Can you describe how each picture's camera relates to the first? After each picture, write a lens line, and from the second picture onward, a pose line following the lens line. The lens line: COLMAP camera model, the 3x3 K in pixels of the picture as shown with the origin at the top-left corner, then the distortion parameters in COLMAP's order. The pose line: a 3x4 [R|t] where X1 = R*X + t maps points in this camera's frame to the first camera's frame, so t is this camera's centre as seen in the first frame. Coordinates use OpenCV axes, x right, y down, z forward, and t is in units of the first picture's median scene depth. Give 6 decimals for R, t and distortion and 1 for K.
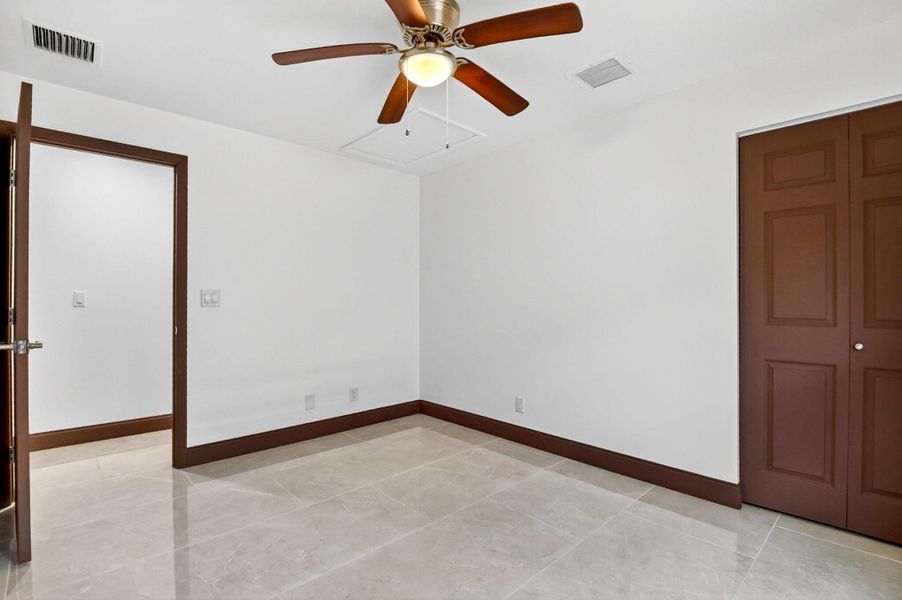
lens RADIAL K [[438.2, 0, 451.0], [0, 438.2, 300.0], [0, 0, 1]] dist [-0.001501, -0.000359]
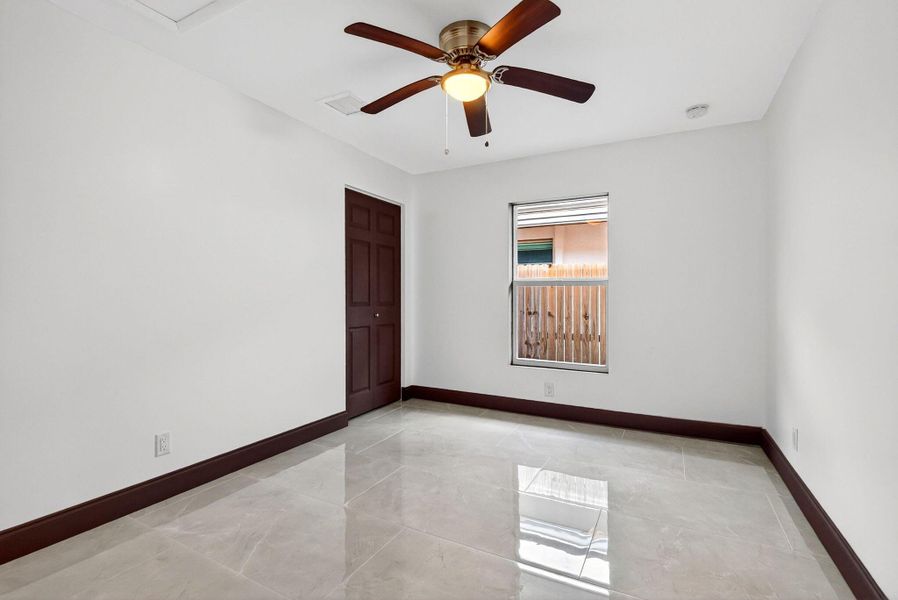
lens RADIAL K [[412.8, 0, 450.0], [0, 412.8, 286.3], [0, 0, 1]] dist [0.013514, -0.000525]
pose [[-0.324628, 0.018796, 0.945655, -0.900548], [-0.003921, 0.999767, -0.021217, 0.010385], [-0.945834, -0.010595, -0.324479, 1.176480]]
